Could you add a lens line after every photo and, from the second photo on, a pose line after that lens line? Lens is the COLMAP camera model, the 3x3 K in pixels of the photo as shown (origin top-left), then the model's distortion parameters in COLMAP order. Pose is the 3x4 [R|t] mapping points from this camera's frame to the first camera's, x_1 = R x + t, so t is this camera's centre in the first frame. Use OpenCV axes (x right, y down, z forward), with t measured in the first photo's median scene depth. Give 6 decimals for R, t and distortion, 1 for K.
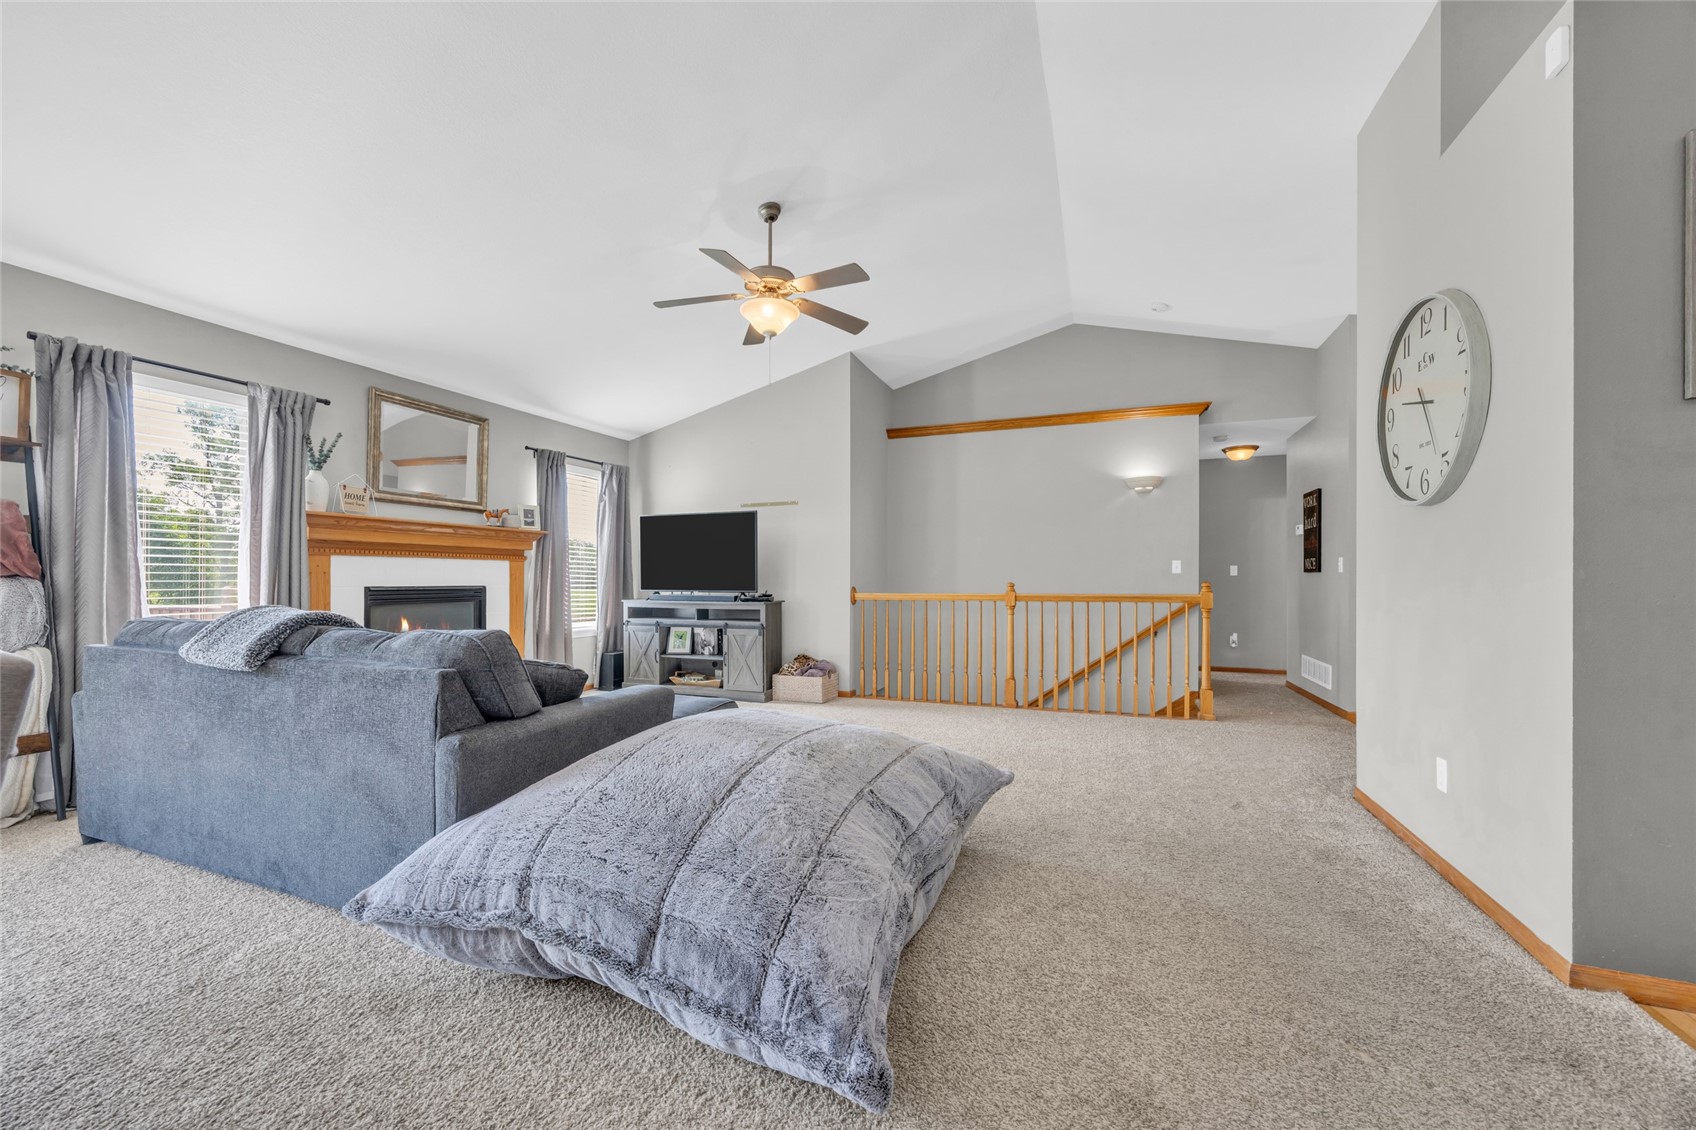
lens RADIAL K [[640.3, 0, 848.6], [0, 640.3, 570.2], [0, 0, 1]] dist [-0.000786, -0.000729]
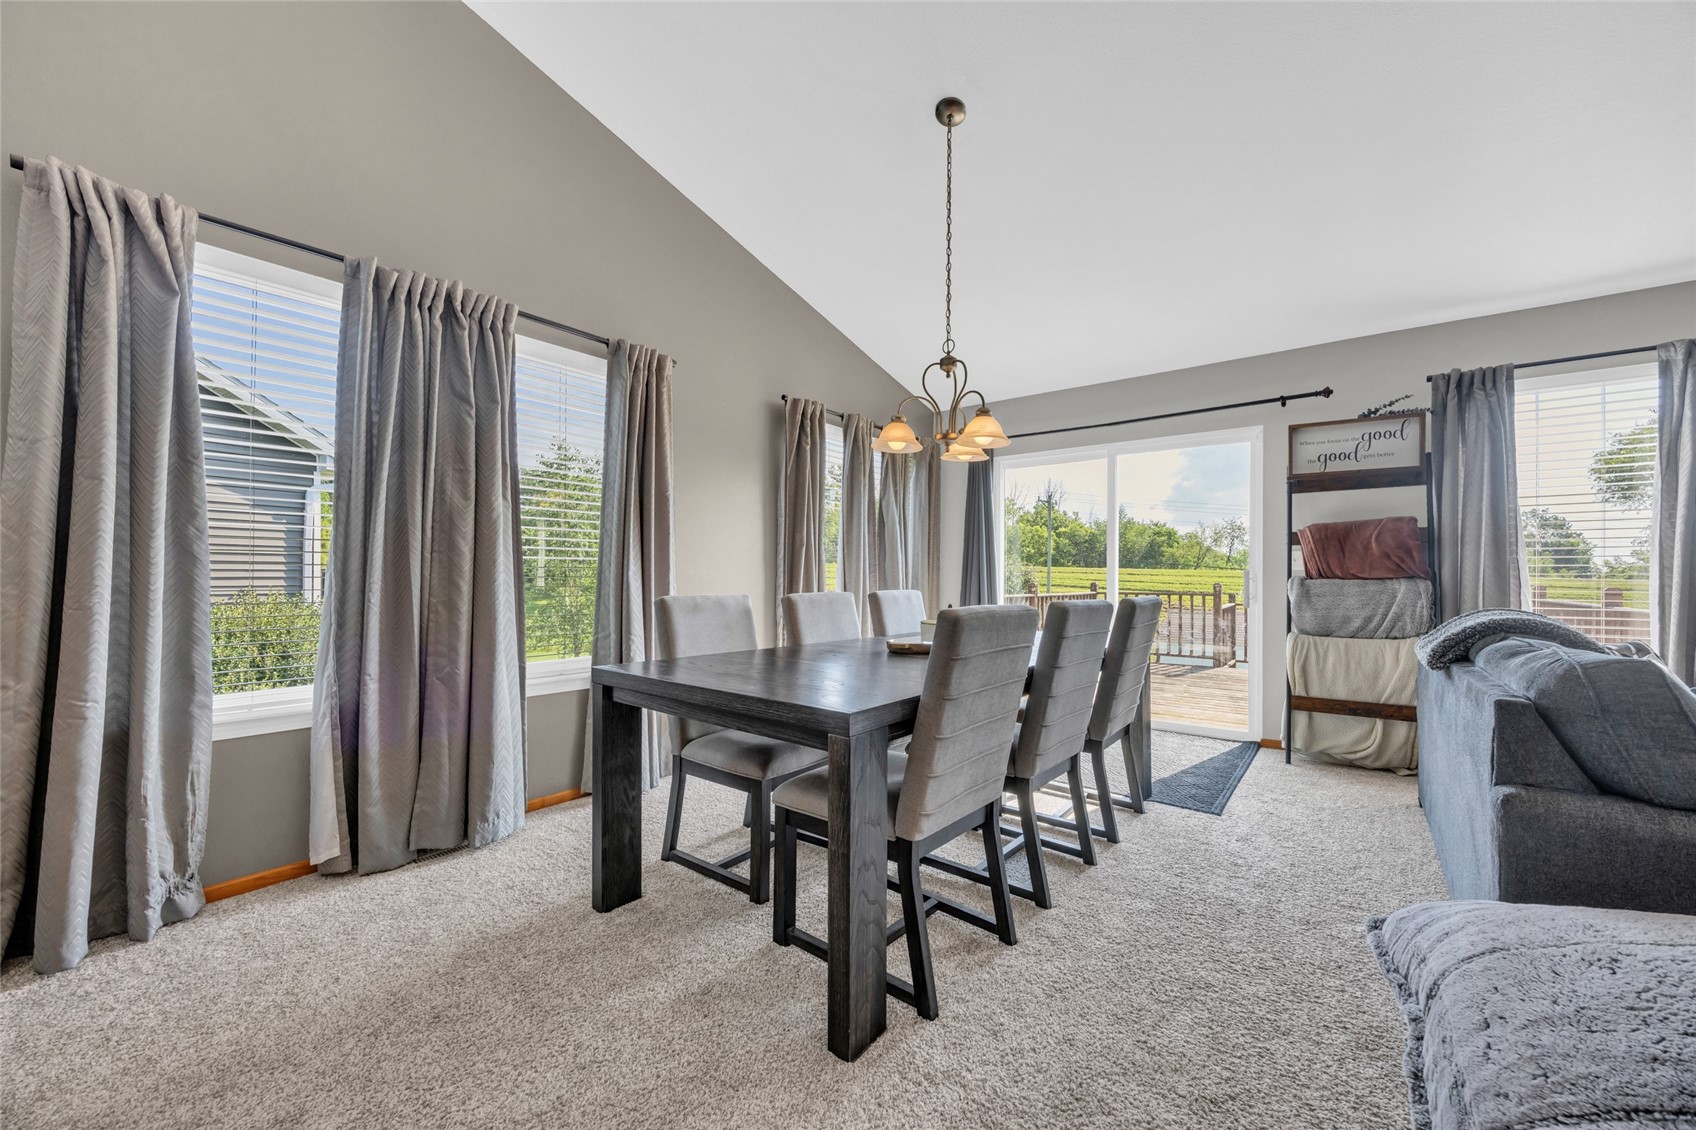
lens RADIAL K [[640.3, 0, 849.0], [0, 640.3, 575.7], [0, 0, 1]] dist [-0.000786, -0.000729]
pose [[-0.270660, -0.000907, -0.962675, 0.169159], [0.003869, 0.999990, -0.002030, 0.004095], [0.962667, -0.004274, -0.270654, 0.245516]]
